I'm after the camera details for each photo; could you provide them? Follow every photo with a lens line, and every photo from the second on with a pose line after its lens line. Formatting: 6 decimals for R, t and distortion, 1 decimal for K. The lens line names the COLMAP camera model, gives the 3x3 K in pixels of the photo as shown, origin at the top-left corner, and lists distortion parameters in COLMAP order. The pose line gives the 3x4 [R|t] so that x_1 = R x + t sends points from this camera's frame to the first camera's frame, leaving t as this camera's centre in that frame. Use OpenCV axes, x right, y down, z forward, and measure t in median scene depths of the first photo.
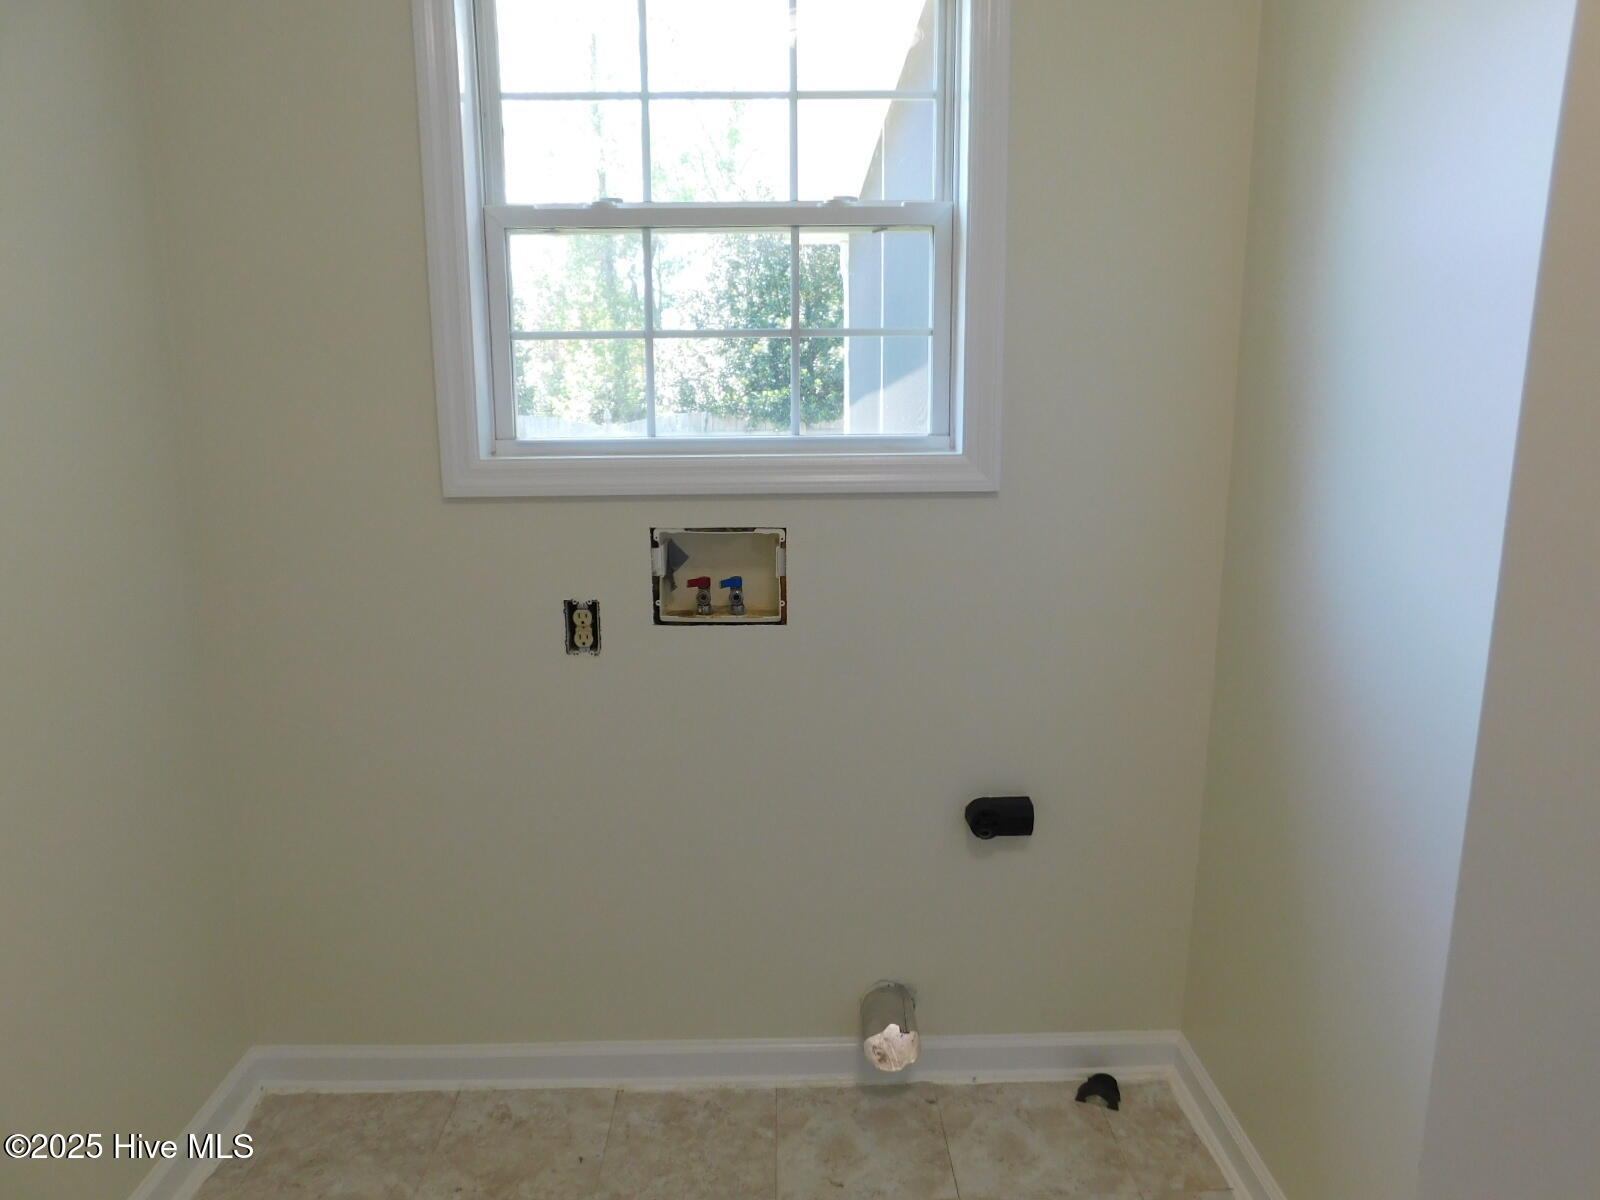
lens RADIAL K [[1075.2, 0, 800.0], [0, 1075.2, 600.0], [0, 0, 1]] dist [-0.105703, 0.067431]
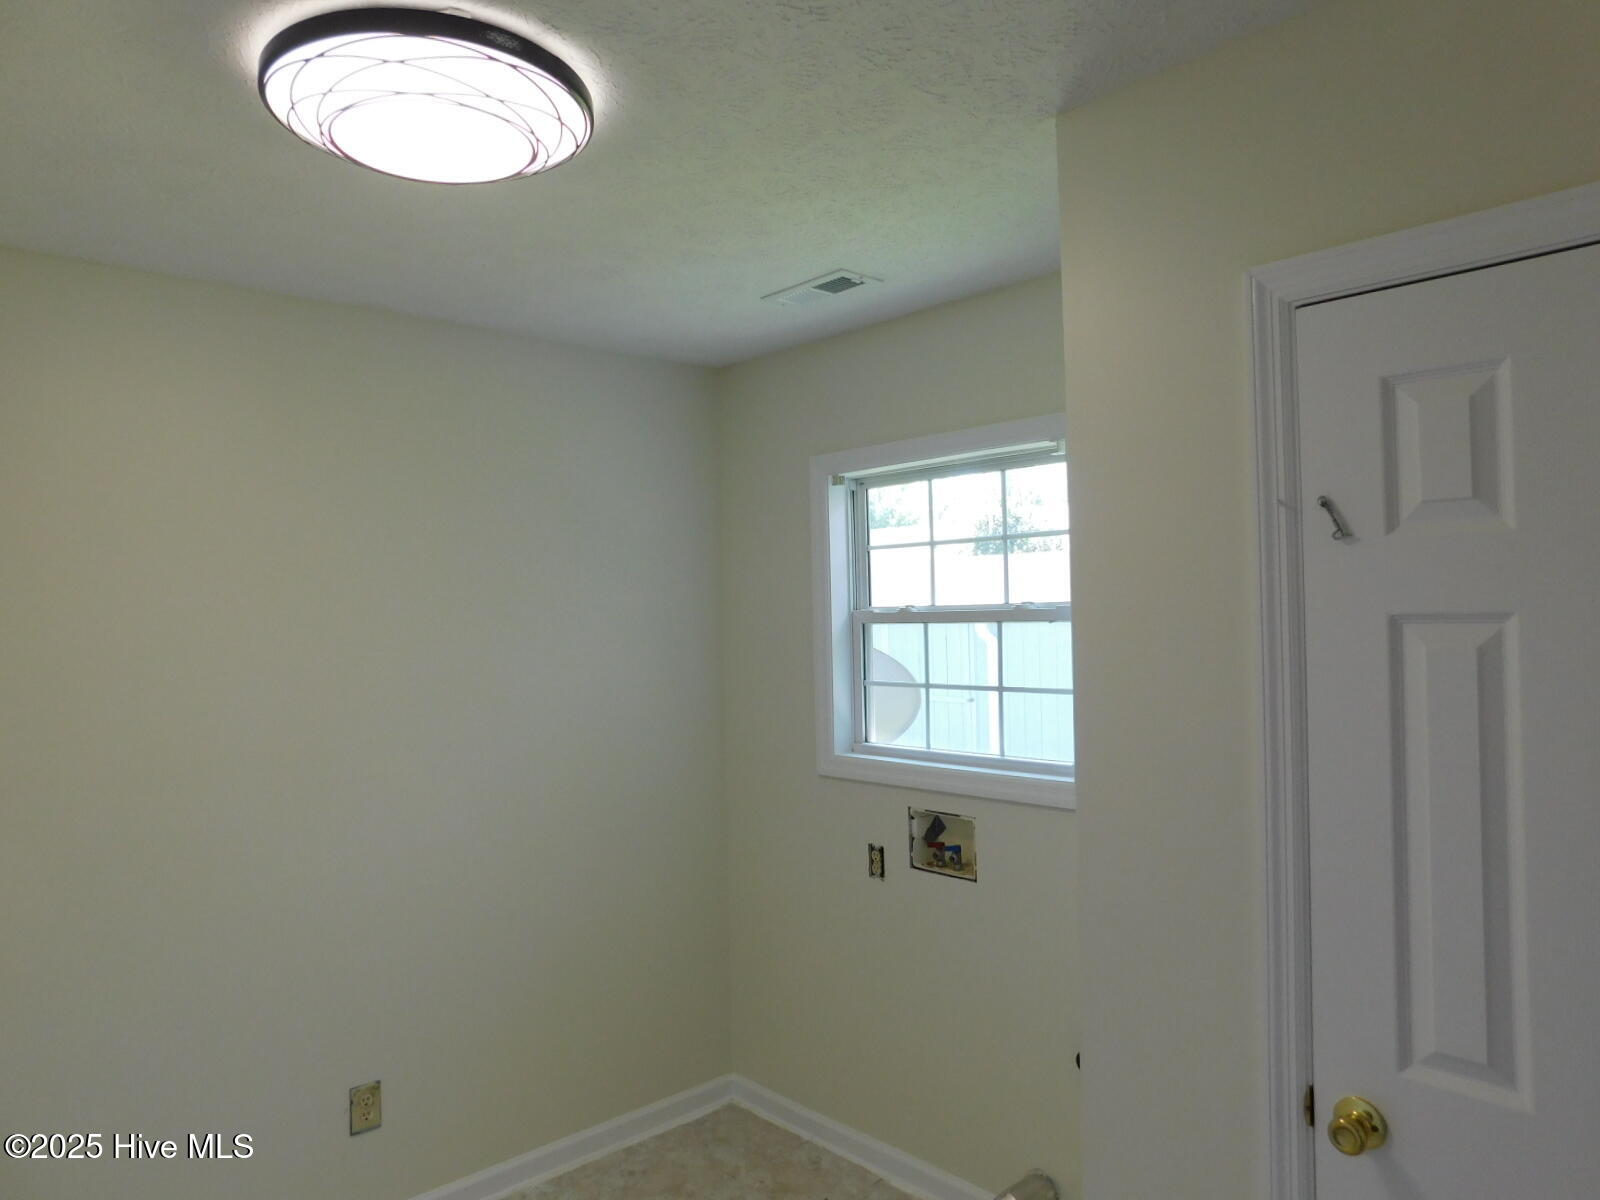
lens RADIAL K [[1075.2, 0, 800.0], [0, 1075.2, 600.0], [0, 0, 1]] dist [-0.105703, 0.067431]
pose [[0.636672, -0.023762, -0.770768, 0.990195], [-0.139470, 0.979493, -0.145403, -0.112870], [0.758417, 0.200073, 0.620302, -0.183976]]
